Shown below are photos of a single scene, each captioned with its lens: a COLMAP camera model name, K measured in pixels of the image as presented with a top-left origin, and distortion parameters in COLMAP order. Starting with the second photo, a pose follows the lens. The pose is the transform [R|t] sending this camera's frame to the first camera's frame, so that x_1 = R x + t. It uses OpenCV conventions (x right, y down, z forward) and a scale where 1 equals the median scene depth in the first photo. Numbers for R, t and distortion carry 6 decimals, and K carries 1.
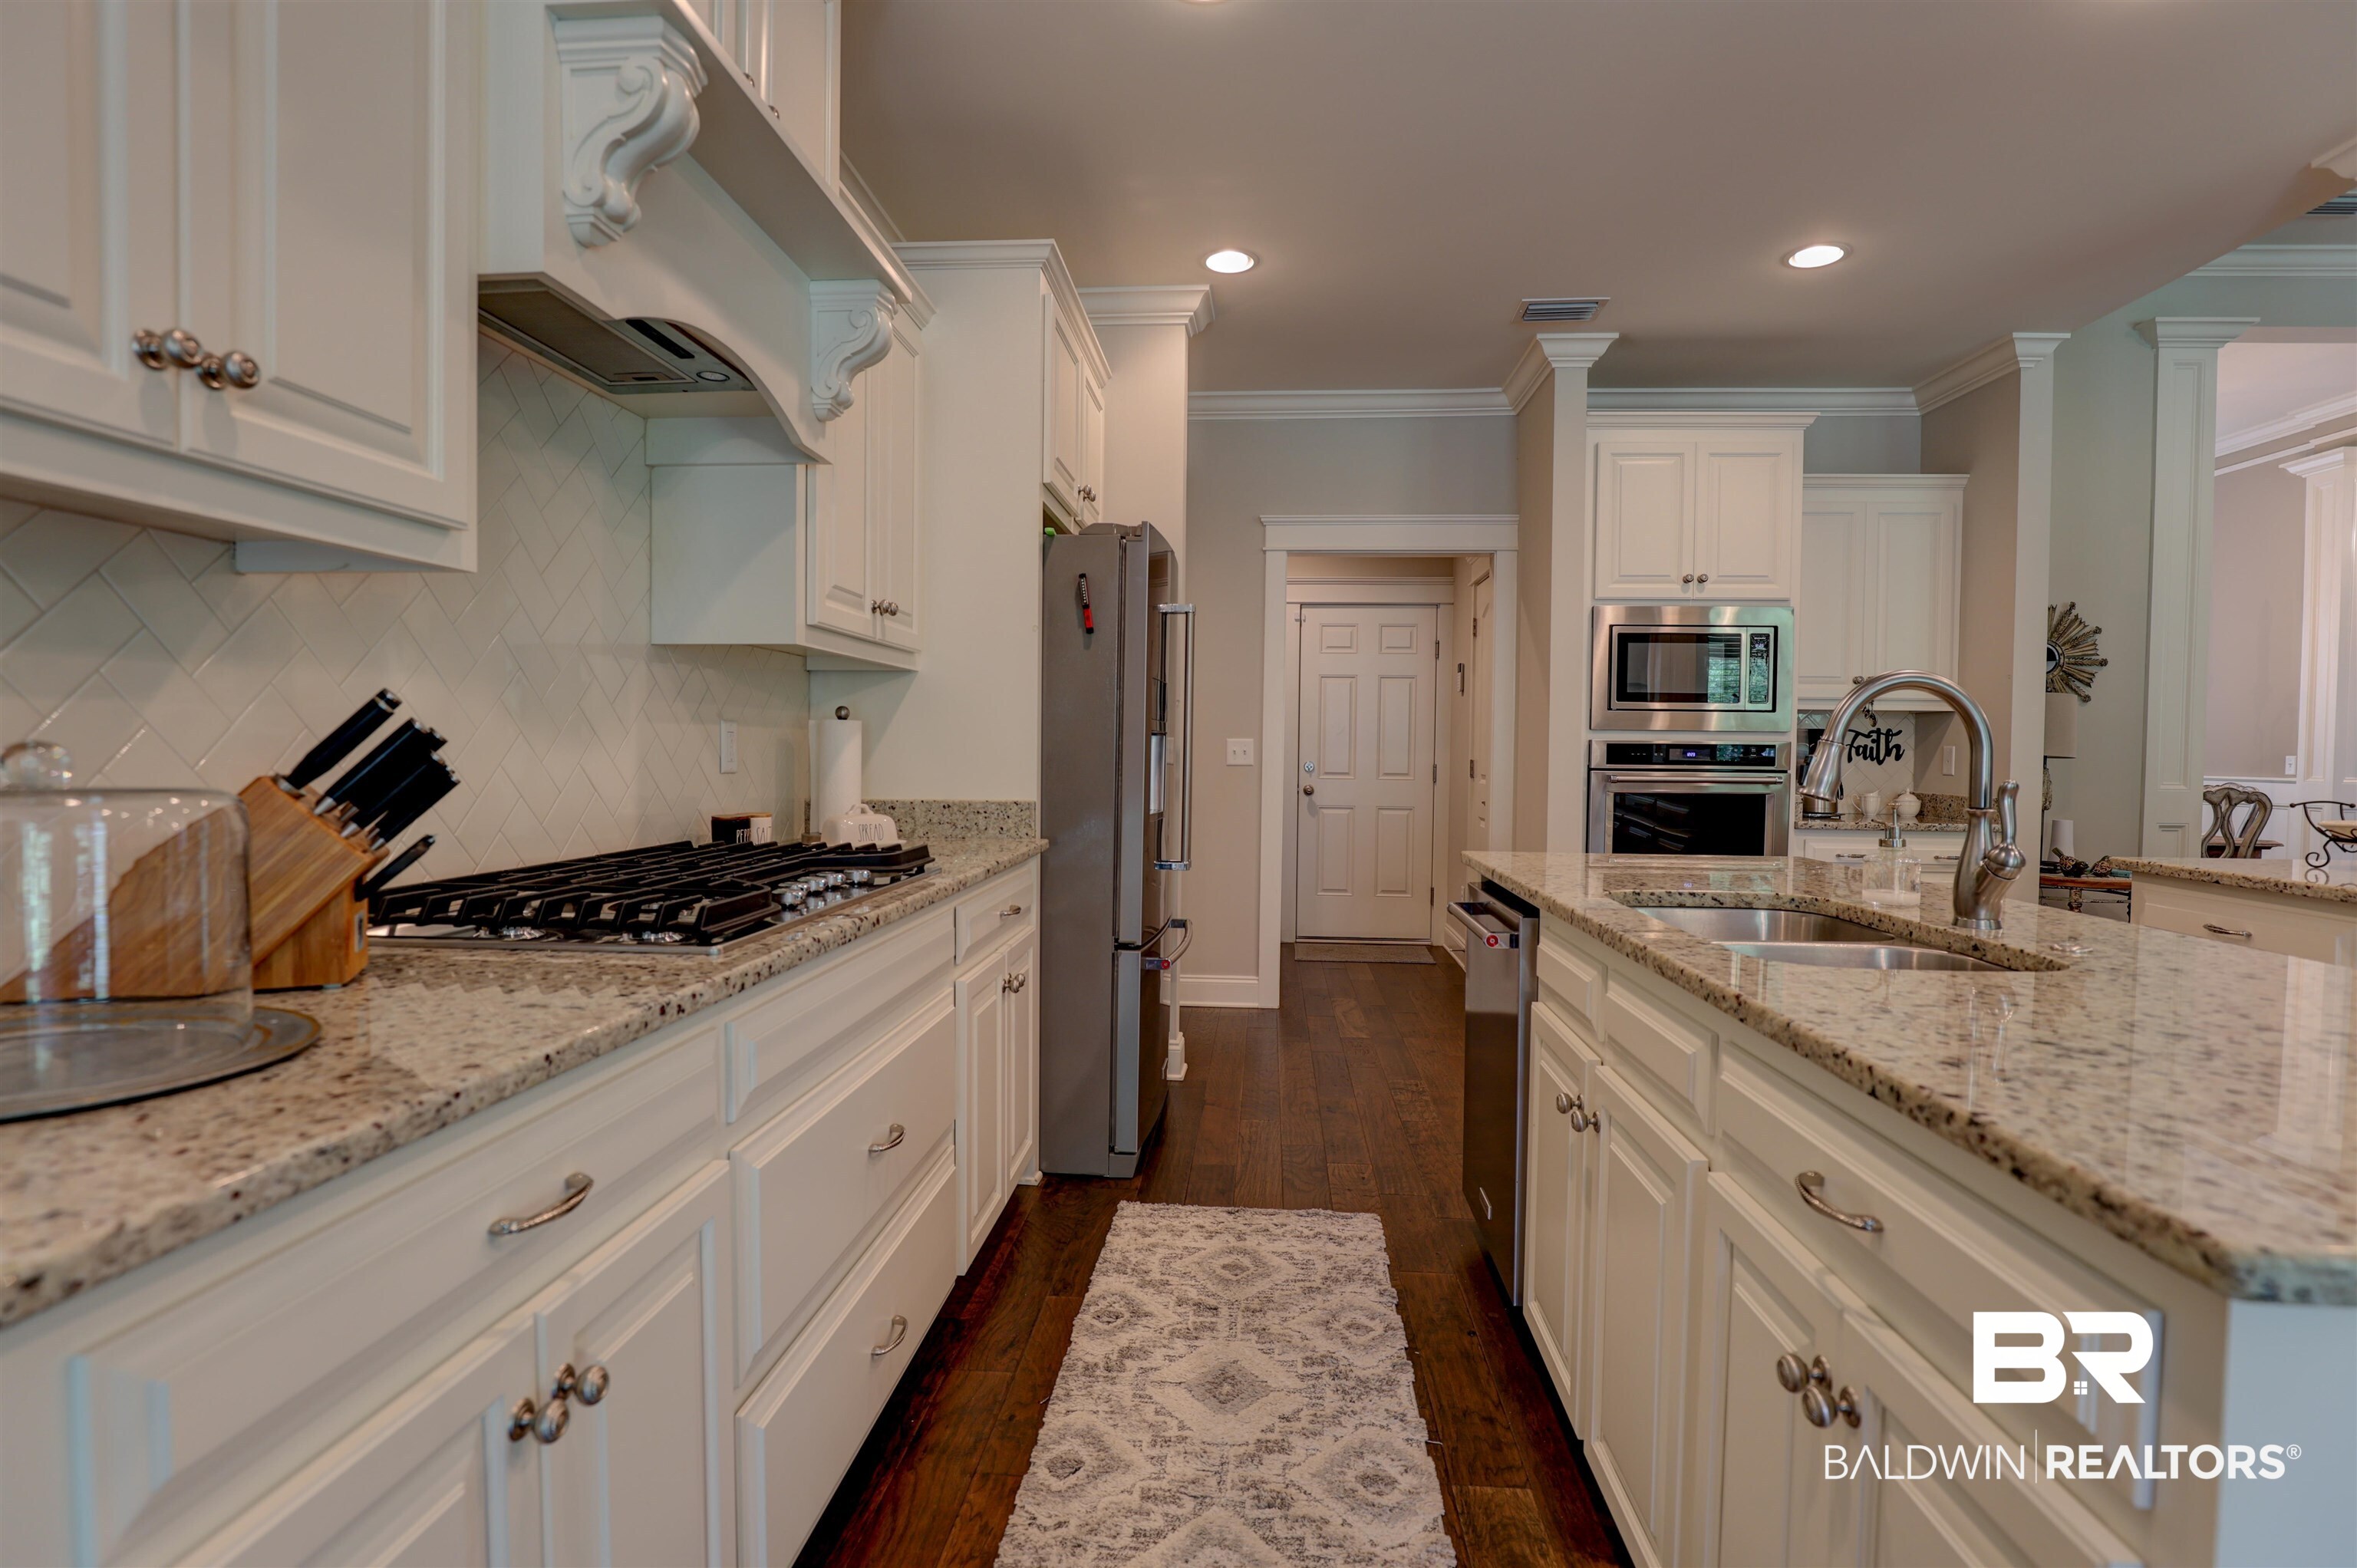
lens RADIAL K [[1147.8, 0, 1194.0], [0, 1147.8, 773.2], [0, 0, 1]] dist [-0.005430, -0.000192]
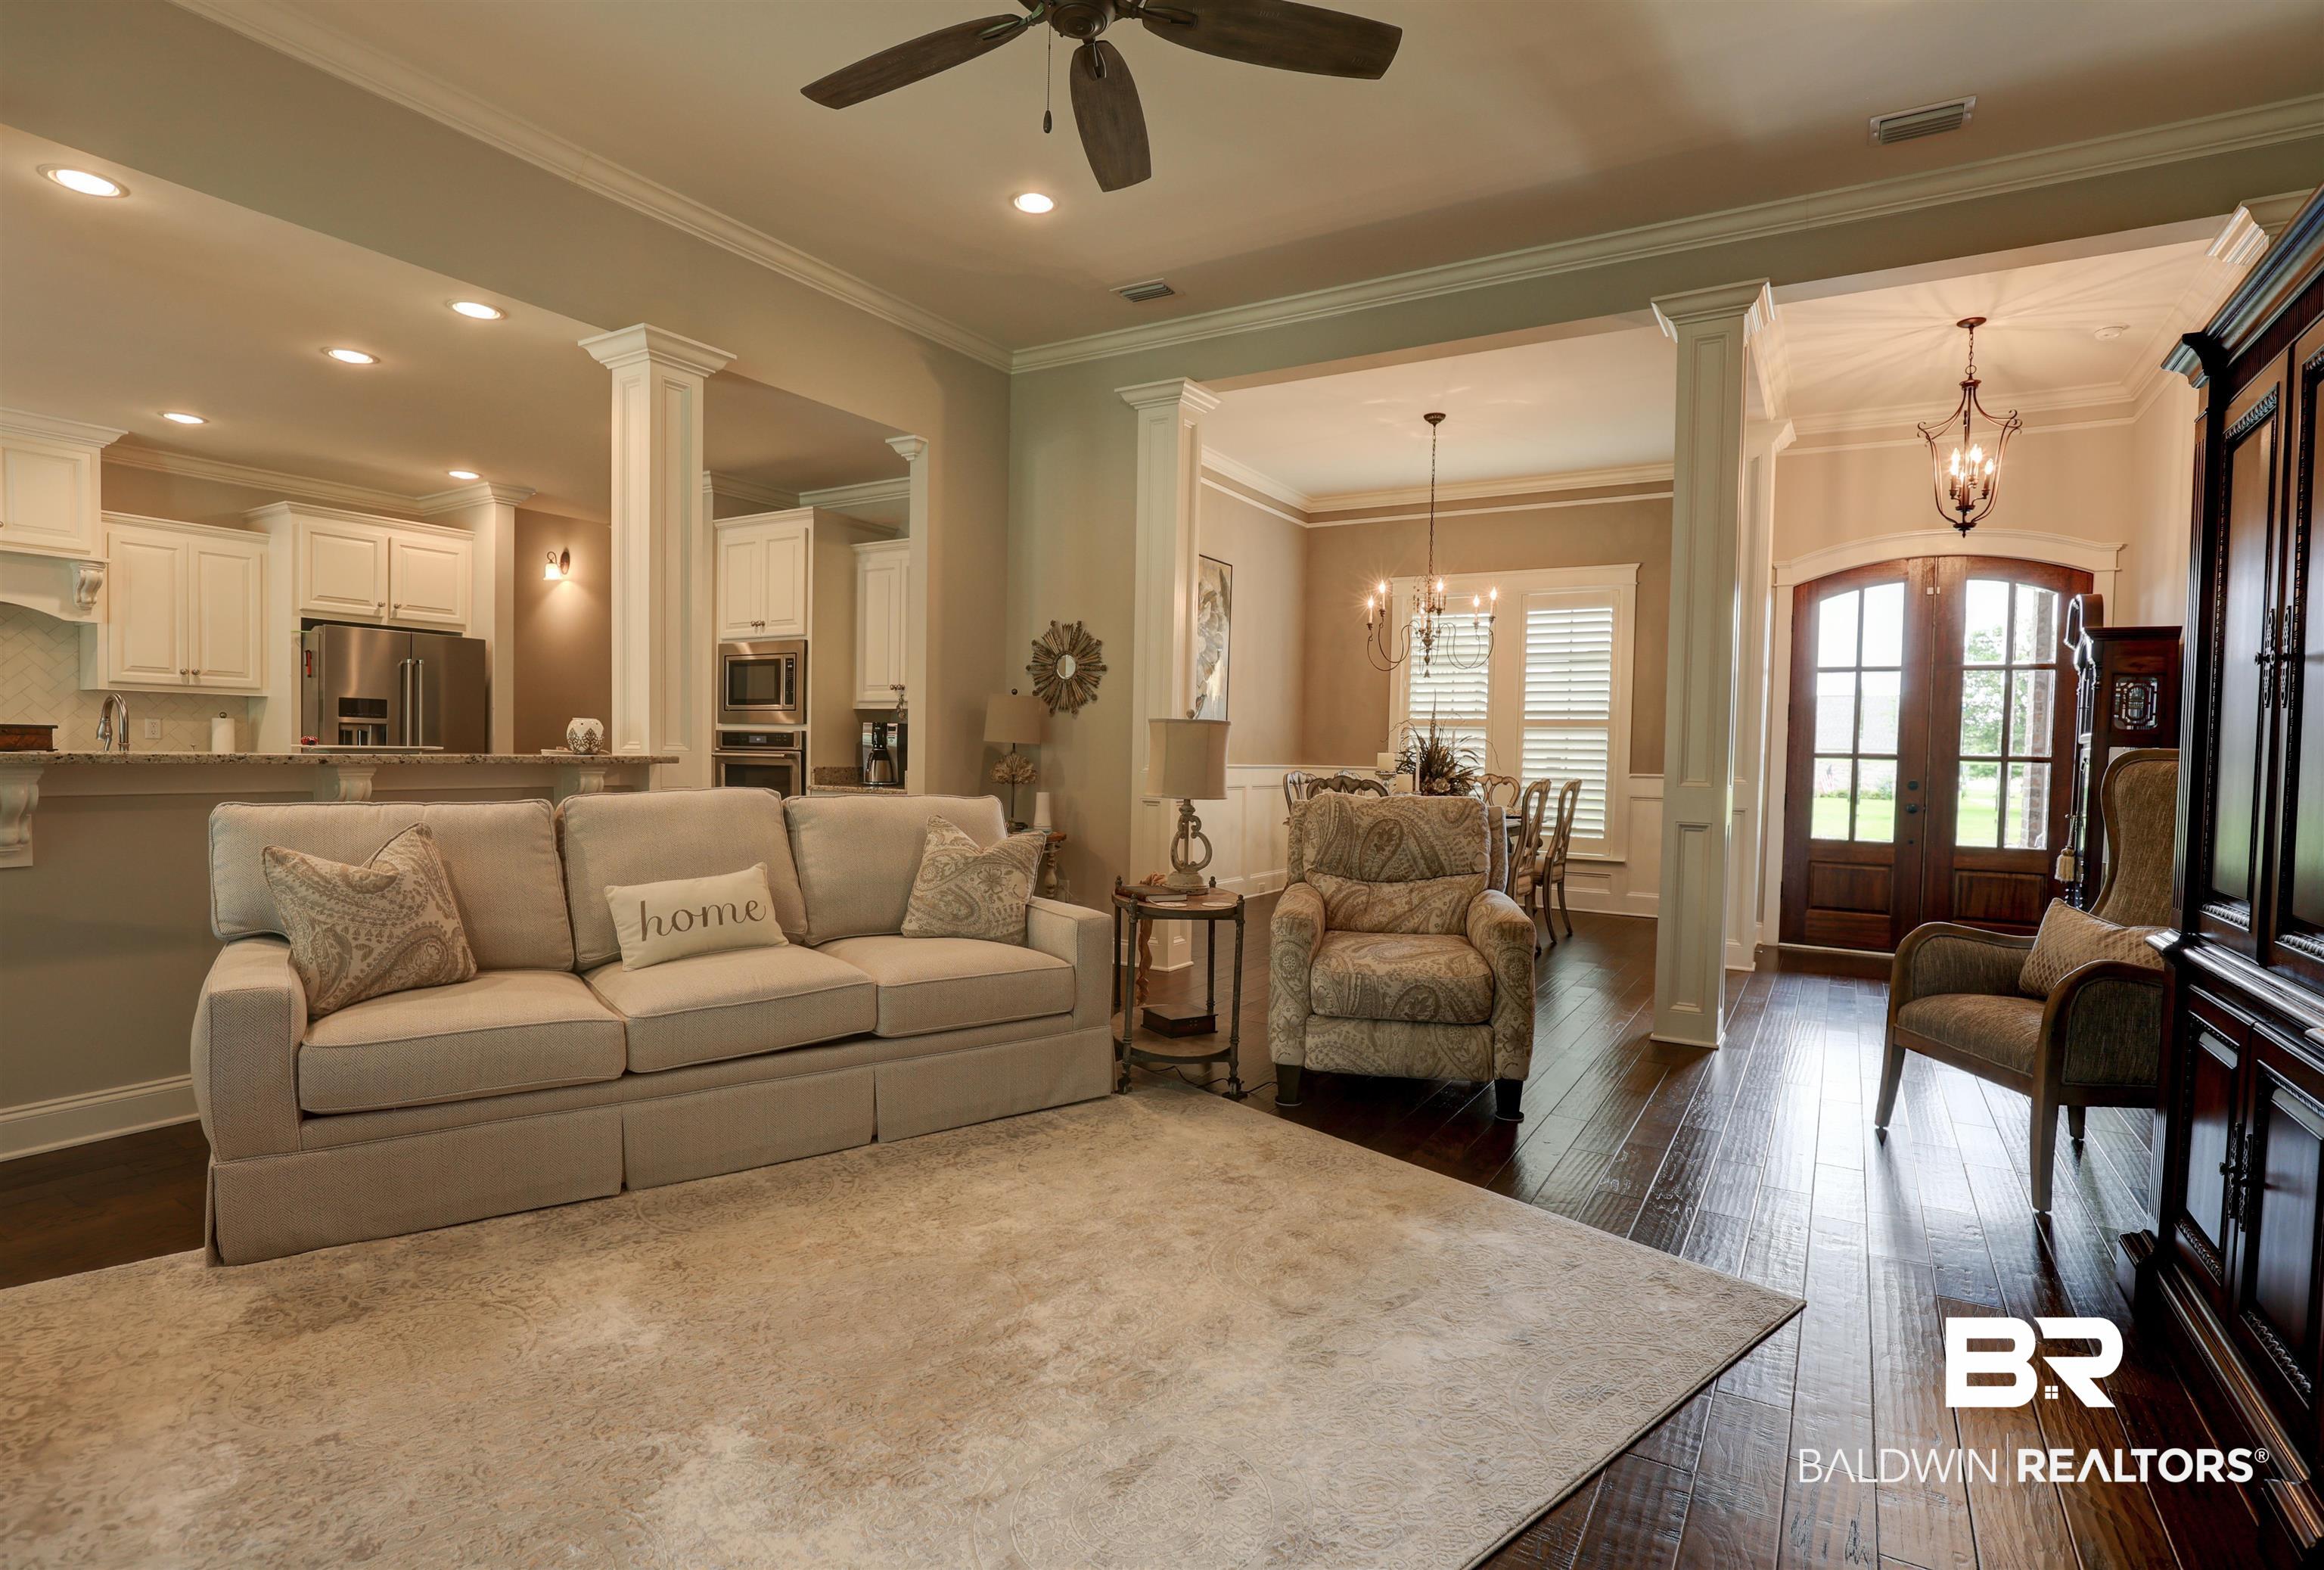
lens RADIAL K [[1127.9, 0, 1156.0], [0, 1127.9, 800.5], [0, 0, 1]] dist [-0.024341, -0.000061]
pose [[0.881724, 0.026781, -0.471006, 1.609838], [-0.020928, 0.999625, 0.017661, 0.027689], [0.471302, -0.005715, 0.881953, -0.068848]]
